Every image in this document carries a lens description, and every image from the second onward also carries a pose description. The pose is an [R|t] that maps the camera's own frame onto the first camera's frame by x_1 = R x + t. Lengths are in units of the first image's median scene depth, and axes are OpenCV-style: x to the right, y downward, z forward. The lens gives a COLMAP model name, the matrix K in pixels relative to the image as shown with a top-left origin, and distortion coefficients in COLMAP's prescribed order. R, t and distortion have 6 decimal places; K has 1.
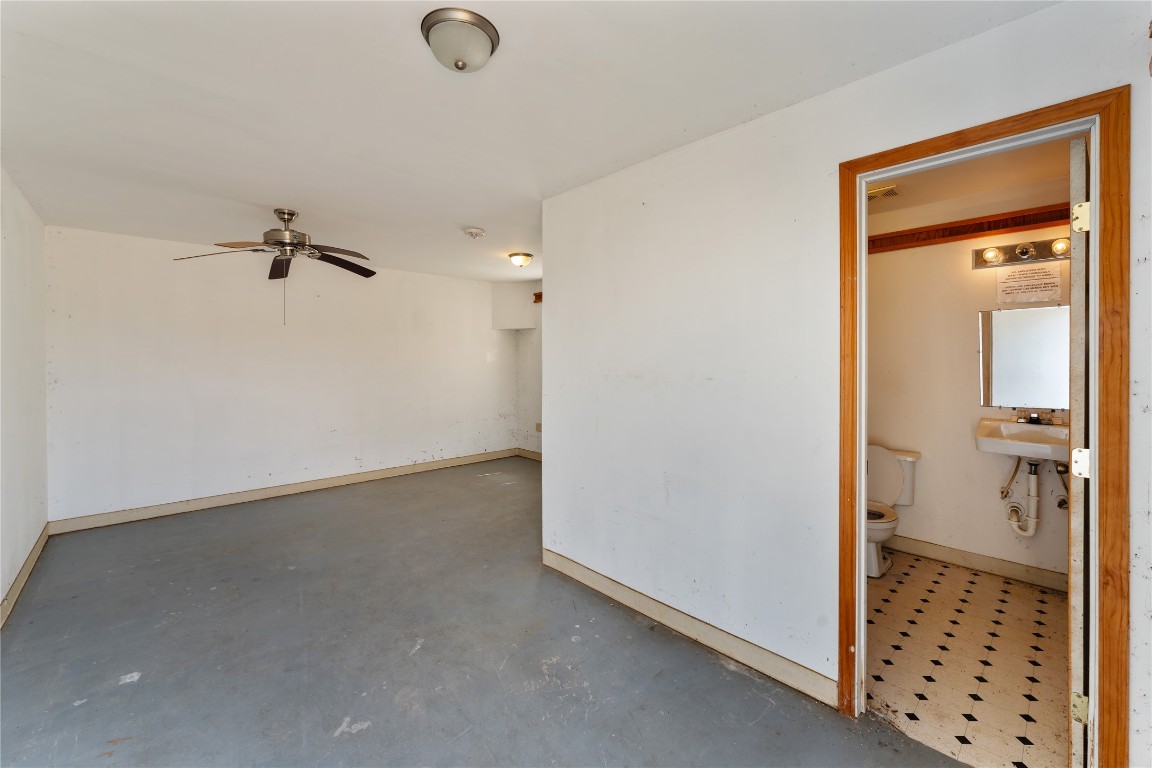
lens RADIAL K [[470.9, 0, 578.2], [0, 470.9, 361.5], [0, 0, 1]] dist [-0.007262, 0.000485]
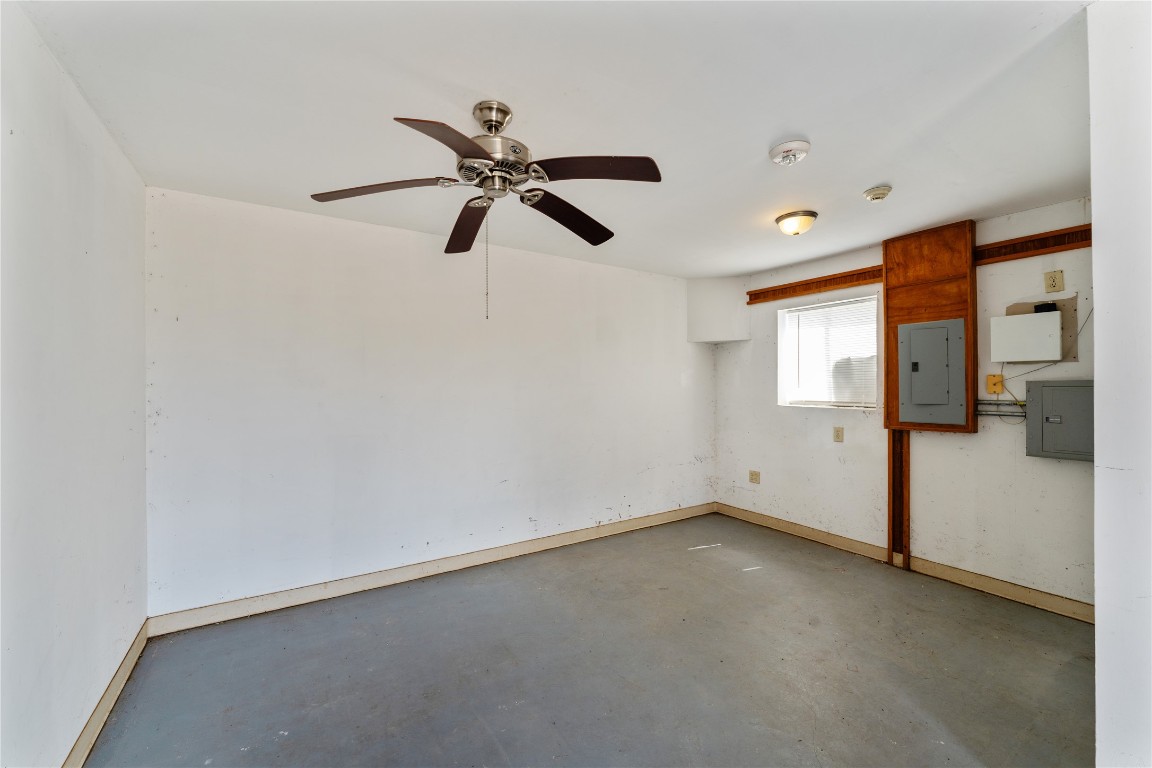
lens RADIAL K [[463.2, 0, 576.0], [0, 463.2, 384.0], [0, 0, 1]] dist [-0.003219, -0.000046]
pose [[0.981652, 0.001336, -0.190675, -0.443674], [-0.002207, 0.999988, -0.004357, 0.001860], [0.190666, 0.004698, 0.981644, 0.515862]]
